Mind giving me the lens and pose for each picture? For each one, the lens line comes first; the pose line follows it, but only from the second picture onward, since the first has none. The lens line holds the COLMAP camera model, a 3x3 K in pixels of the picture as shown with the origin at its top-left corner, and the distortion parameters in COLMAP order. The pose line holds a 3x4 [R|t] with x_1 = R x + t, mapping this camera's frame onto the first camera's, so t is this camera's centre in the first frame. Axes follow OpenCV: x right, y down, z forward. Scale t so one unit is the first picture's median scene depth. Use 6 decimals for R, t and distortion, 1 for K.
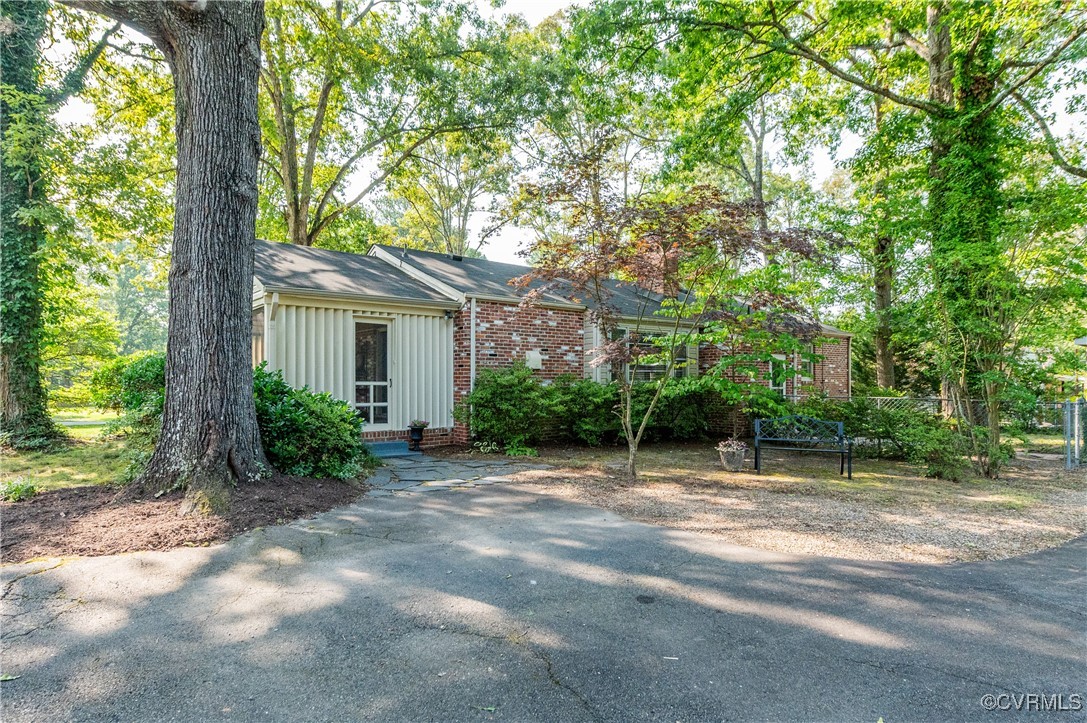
lens RADIAL K [[554.3, 0, 554.0], [0, 554.3, 378.1], [0, 0, 1]] dist [0.004790, 0.000364]
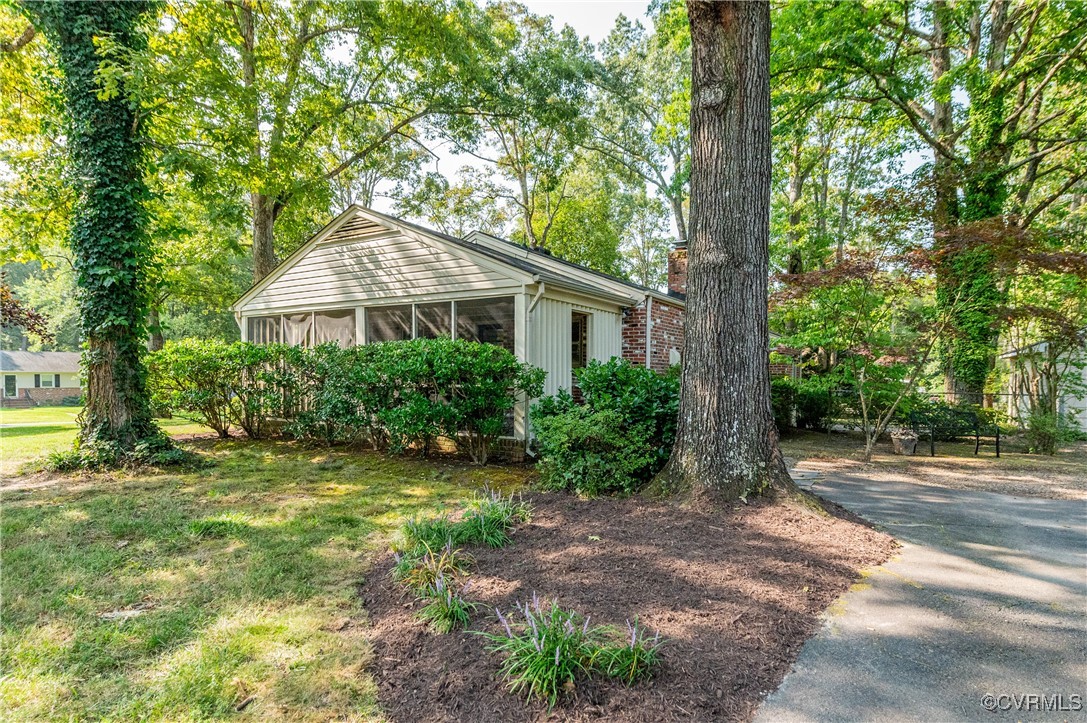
lens RADIAL K [[536.3, 0, 561.0], [0, 536.3, 387.3], [0, 0, 1]] dist [0.002401, -0.000132]
pose [[0.950544, -0.001654, 0.310586, -0.631619], [-0.006724, 0.999642, 0.025903, -0.002131], [-0.310518, -0.026710, 0.950192, 0.115547]]
